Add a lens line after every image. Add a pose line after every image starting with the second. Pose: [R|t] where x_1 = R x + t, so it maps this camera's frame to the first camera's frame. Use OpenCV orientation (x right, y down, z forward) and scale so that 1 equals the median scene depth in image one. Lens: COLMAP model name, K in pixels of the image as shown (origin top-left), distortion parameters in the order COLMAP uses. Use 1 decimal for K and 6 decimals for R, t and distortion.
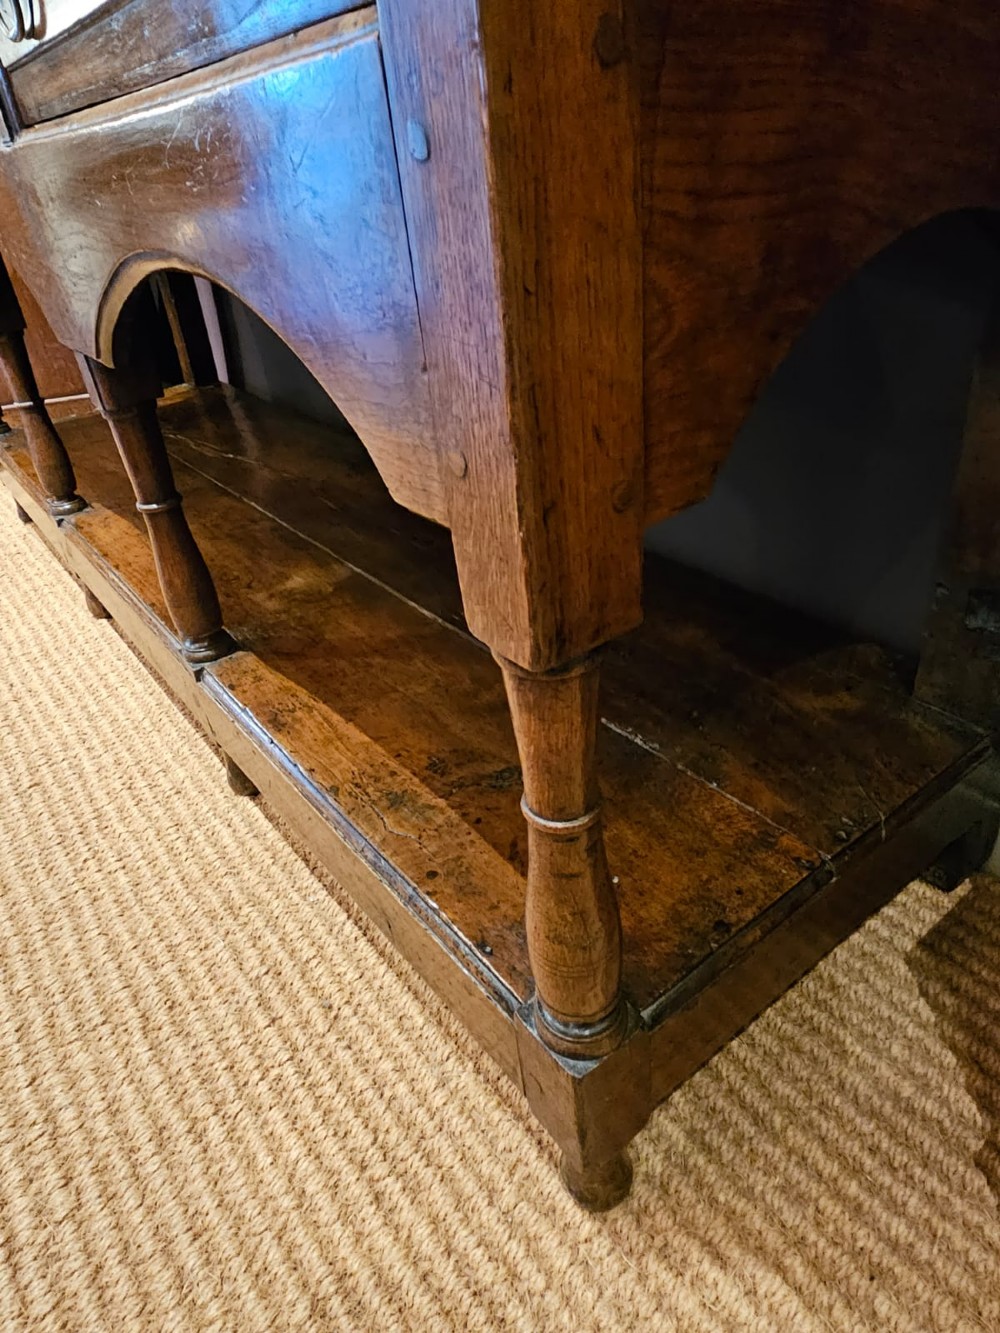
lens RADIAL K [[855.4, 0, 495.1], [0, 855.4, 656.1], [0, 0, 1]] dist [0.002717, -0.002537]
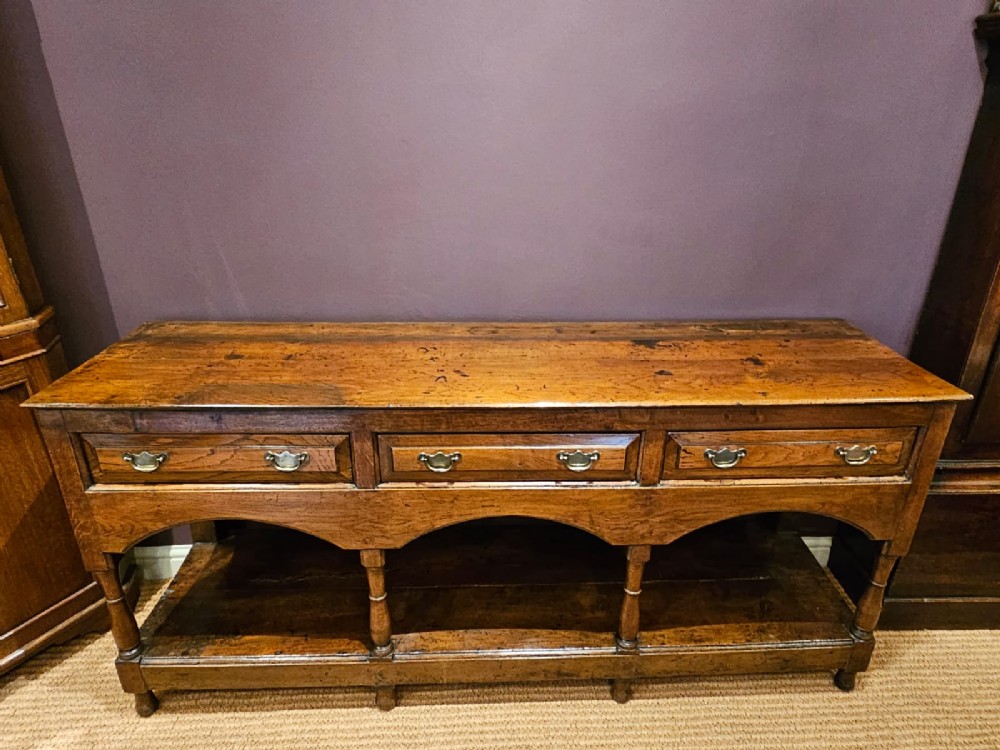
lens RADIAL K [[641.7, 0, 512.8], [0, 641.7, 376.5], [0, 0, 1]] dist [0.002717, -0.002537]
pose [[0.561361, -0.233330, 0.793997, -2.337901], [0.381066, 0.924545, 0.002277, -1.076276], [-0.734617, 0.301287, 0.607917, -0.057061]]
